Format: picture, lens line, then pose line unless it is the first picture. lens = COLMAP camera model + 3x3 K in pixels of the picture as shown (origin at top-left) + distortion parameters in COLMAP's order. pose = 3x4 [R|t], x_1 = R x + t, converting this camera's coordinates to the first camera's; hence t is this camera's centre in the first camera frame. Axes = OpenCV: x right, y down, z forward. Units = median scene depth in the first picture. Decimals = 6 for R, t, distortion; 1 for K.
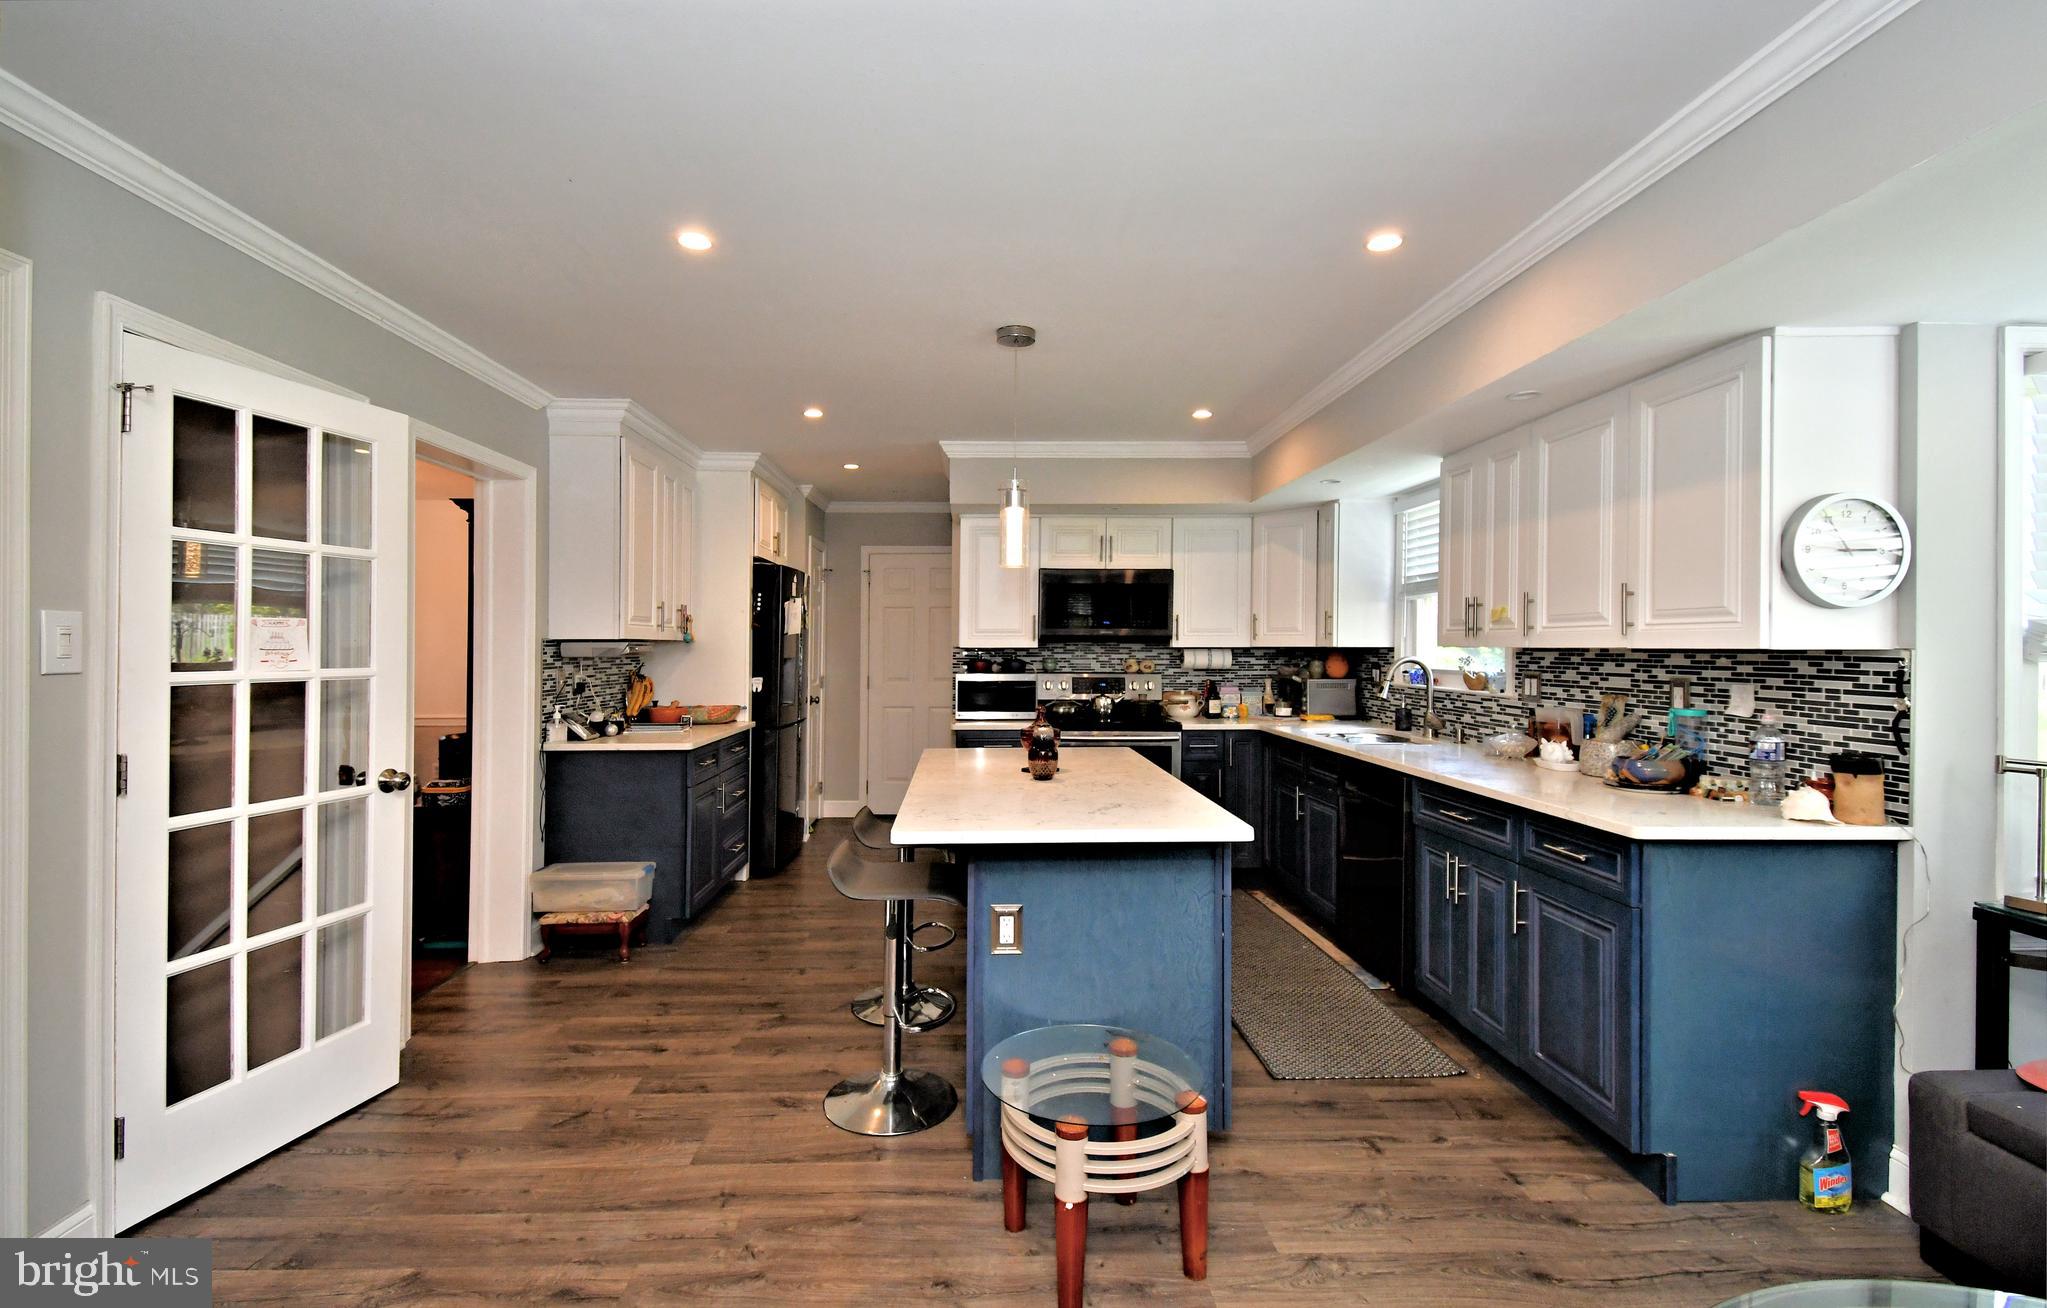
lens RADIAL K [[881.1, 0, 984.1], [0, 881.1, 664.7], [0, 0, 1]] dist [-0.006130, -0.003779]
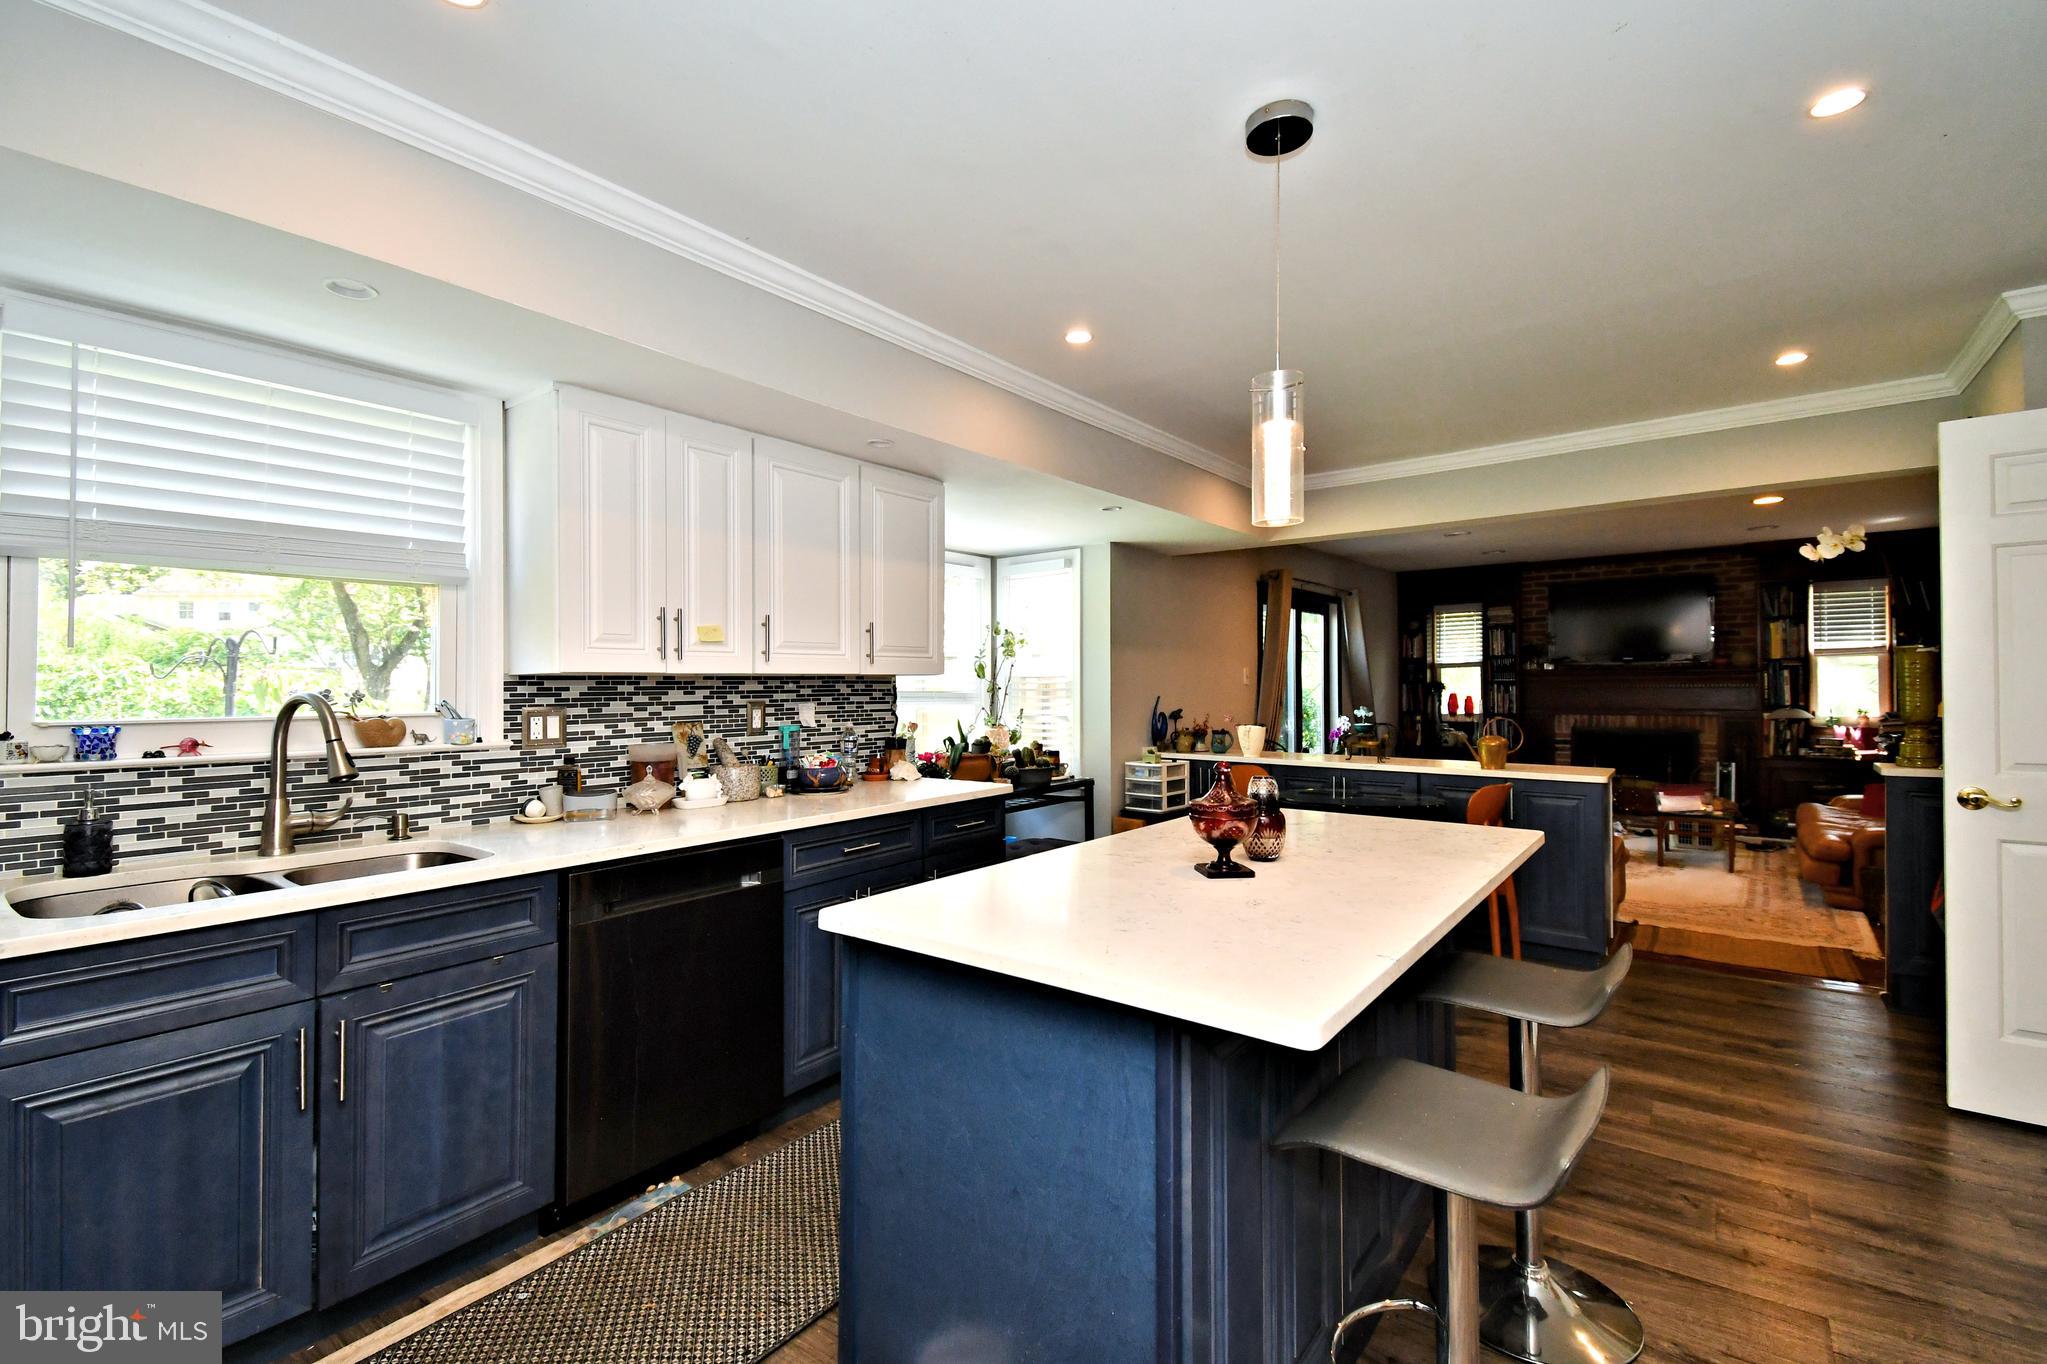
lens RADIAL K [[876.7, 0, 1046.3], [0, 876.7, 686.4], [0, 0, 1]] dist [0.020215, -0.004410]
pose [[-0.792768, 0.003070, 0.609516, -0.154220], [0.019513, 0.999603, 0.020346, -0.015159], [-0.609211, 0.028023, -0.792513, 1.245599]]
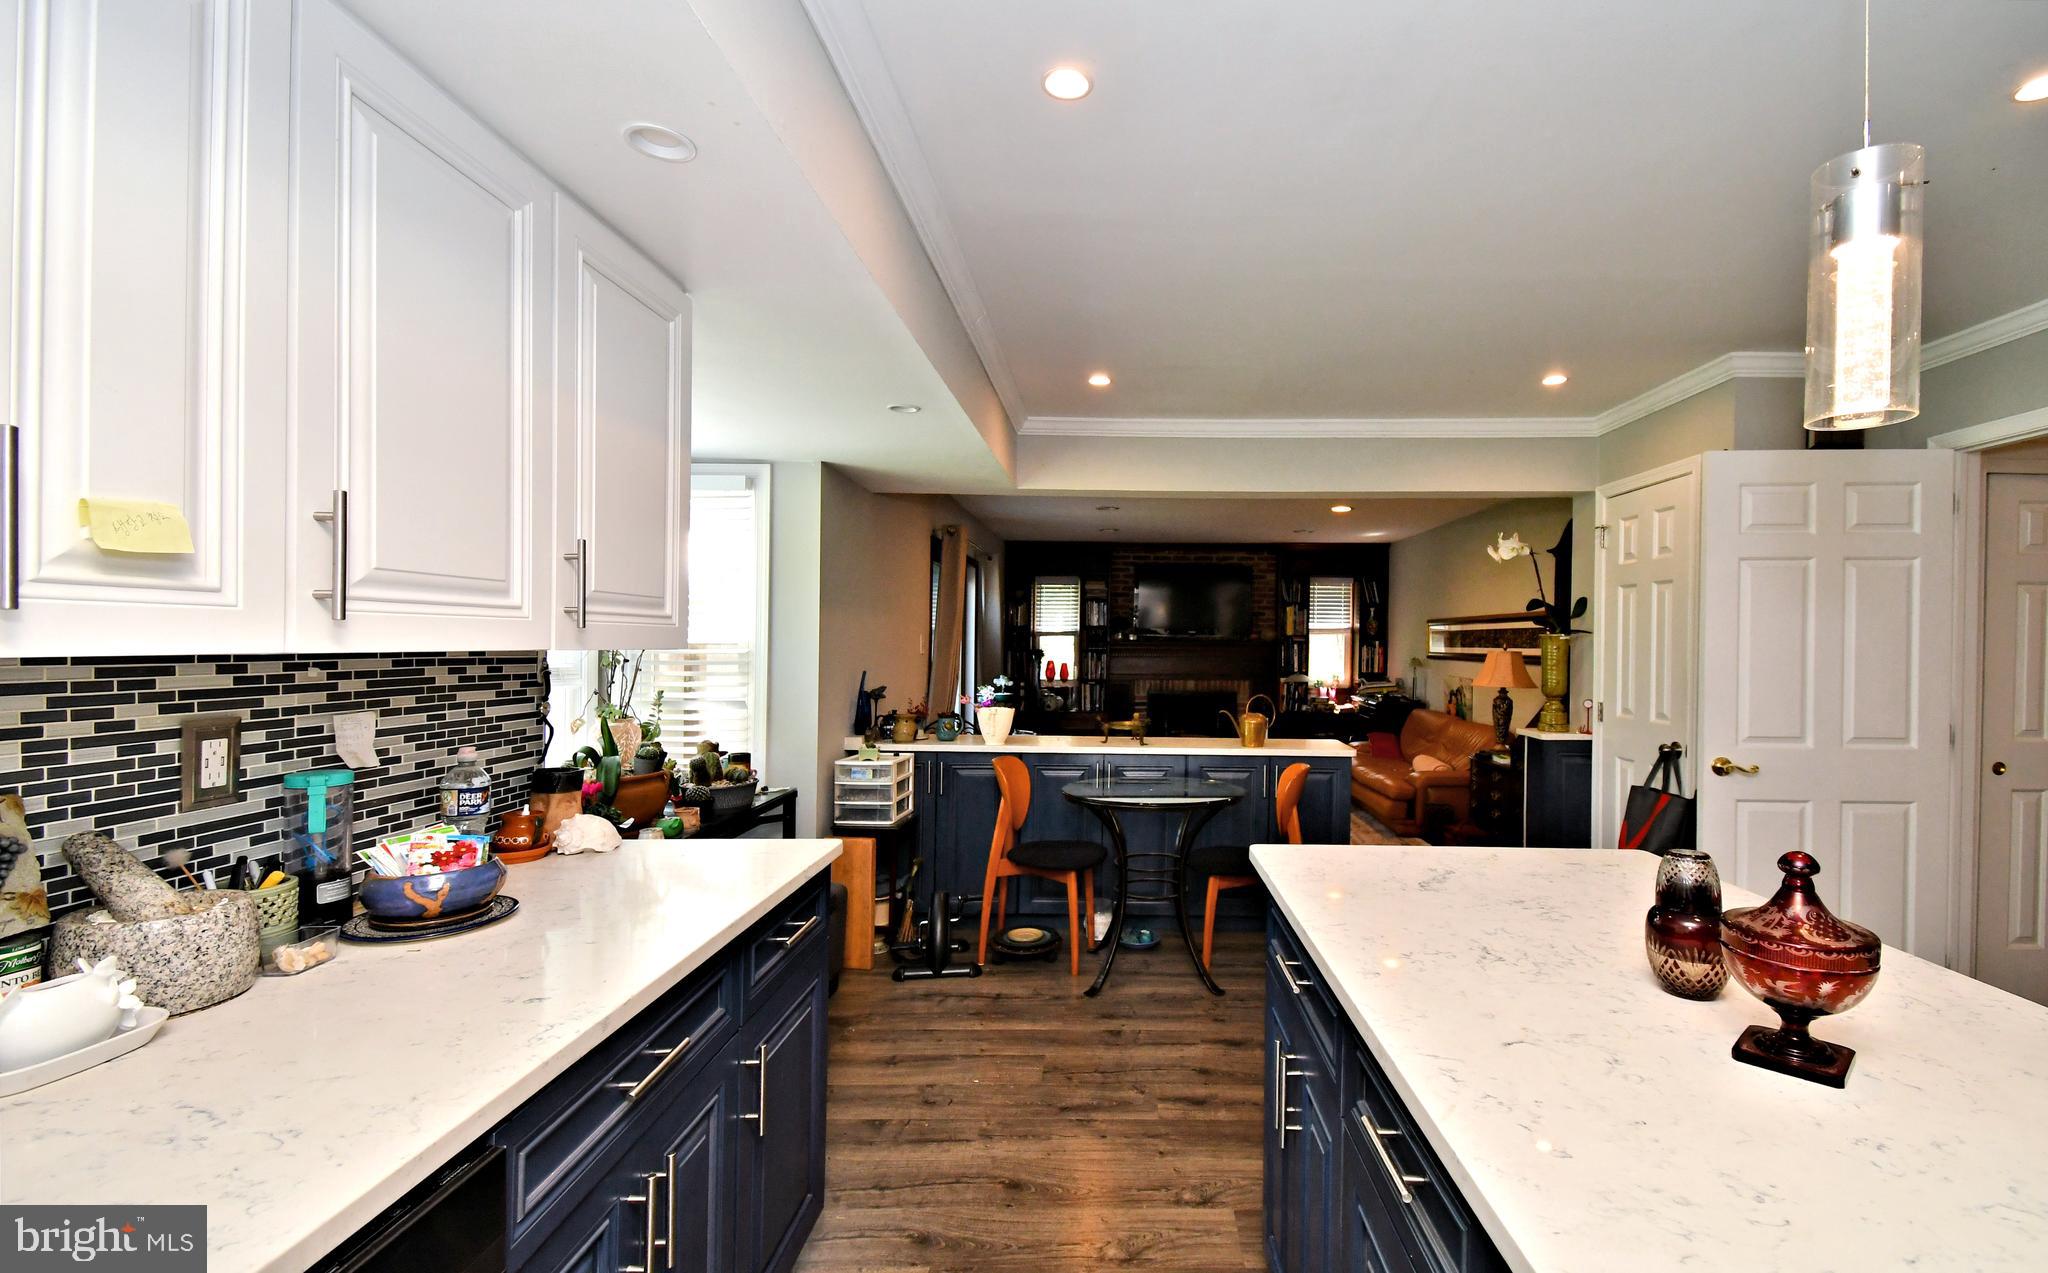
lens RADIAL K [[840.4, 0, 1137.4], [0, 840.4, 651.2], [0, 0, 1]] dist [0.000870, -0.004239]
pose [[-0.999952, -0.009824, 0.000040, 0.241040], [-0.009818, 0.999518, 0.029440, -0.026688], [-0.000330, 0.029438, -0.999567, 1.055188]]
